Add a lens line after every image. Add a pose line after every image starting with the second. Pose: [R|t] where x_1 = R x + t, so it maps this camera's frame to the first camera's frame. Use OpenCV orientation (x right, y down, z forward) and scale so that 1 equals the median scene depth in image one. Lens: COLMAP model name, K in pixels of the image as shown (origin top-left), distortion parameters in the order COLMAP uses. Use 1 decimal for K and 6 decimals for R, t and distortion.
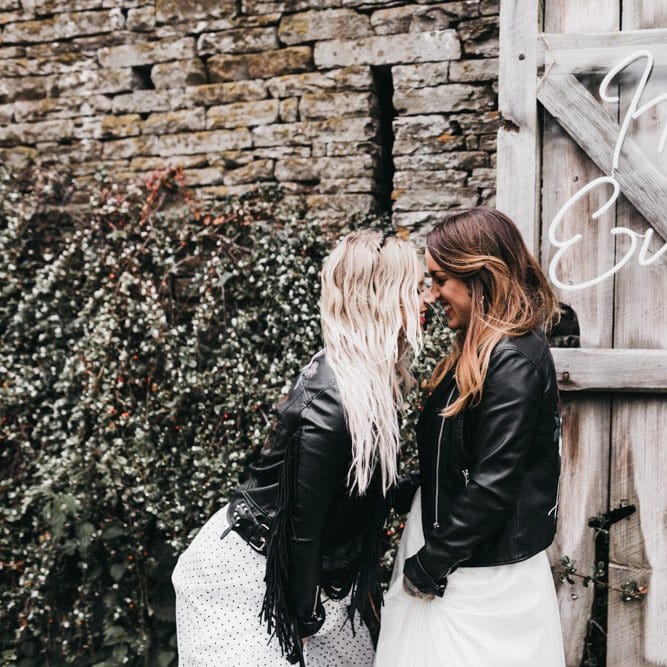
lens RADIAL K [[1180.2, 0, 352.3], [0, 1180.2, 330.0], [0, 0, 1]] dist [-0.000841, 0.000000]
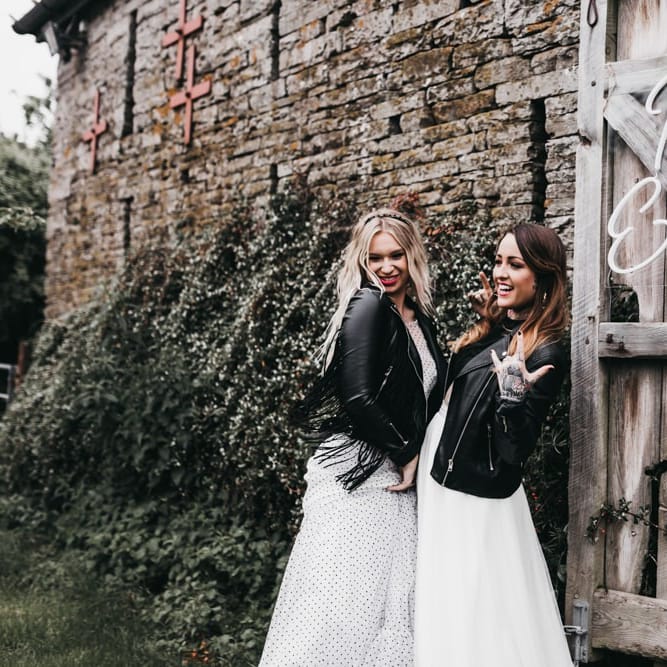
lens RADIAL K [[1180.2, 0, 335.2], [0, 1180.2, 327.9], [0, 0, 1]] dist [-0.000841, 0.000000]
pose [[0.852919, -0.000679, -0.522042, 0.472876], [-0.016875, 0.999441, -0.028871, 0.051386], [0.521770, 0.033435, 0.852431, -0.144810]]
